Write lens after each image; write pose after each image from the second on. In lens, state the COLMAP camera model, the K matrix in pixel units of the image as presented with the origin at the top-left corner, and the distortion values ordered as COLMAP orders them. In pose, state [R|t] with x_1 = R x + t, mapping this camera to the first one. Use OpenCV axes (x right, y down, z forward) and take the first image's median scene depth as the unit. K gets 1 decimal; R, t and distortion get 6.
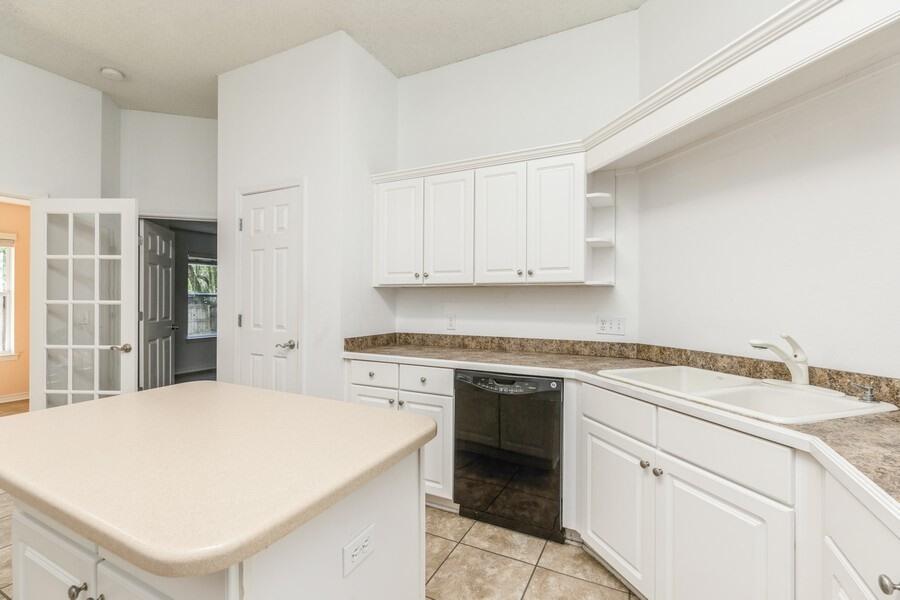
lens RADIAL K [[409.9, 0, 444.9], [0, 409.9, 299.3], [0, 0, 1]] dist [0.008999, -0.001275]
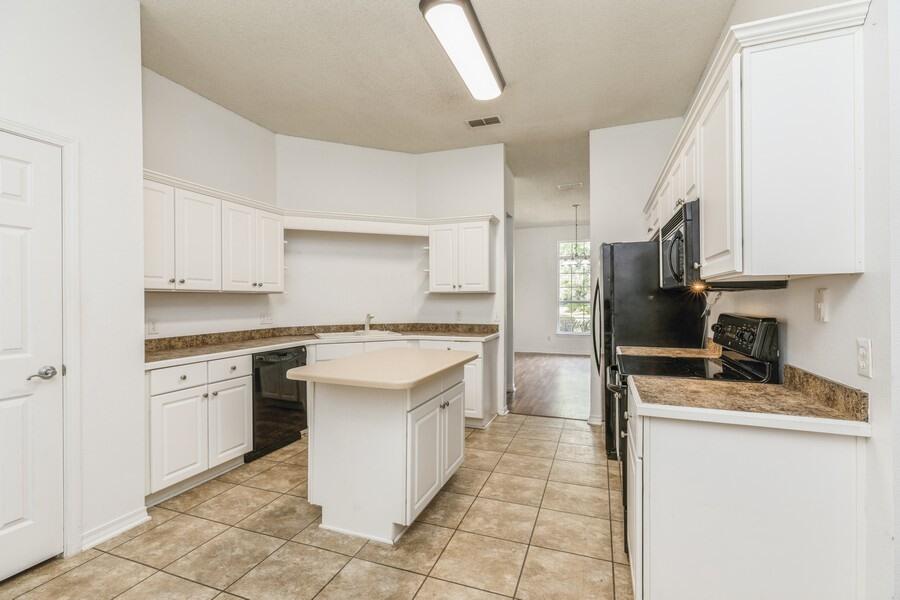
lens RADIAL K [[409.9, 0, 446.7], [0, 409.9, 298.5], [0, 0, 1]] dist [0.008999, -0.001275]
pose [[-0.107262, -0.001618, 0.994230, -1.277613], [0.005299, 0.999984, 0.002199, -0.014553], [-0.994217, 0.005504, -0.107251, 0.451780]]
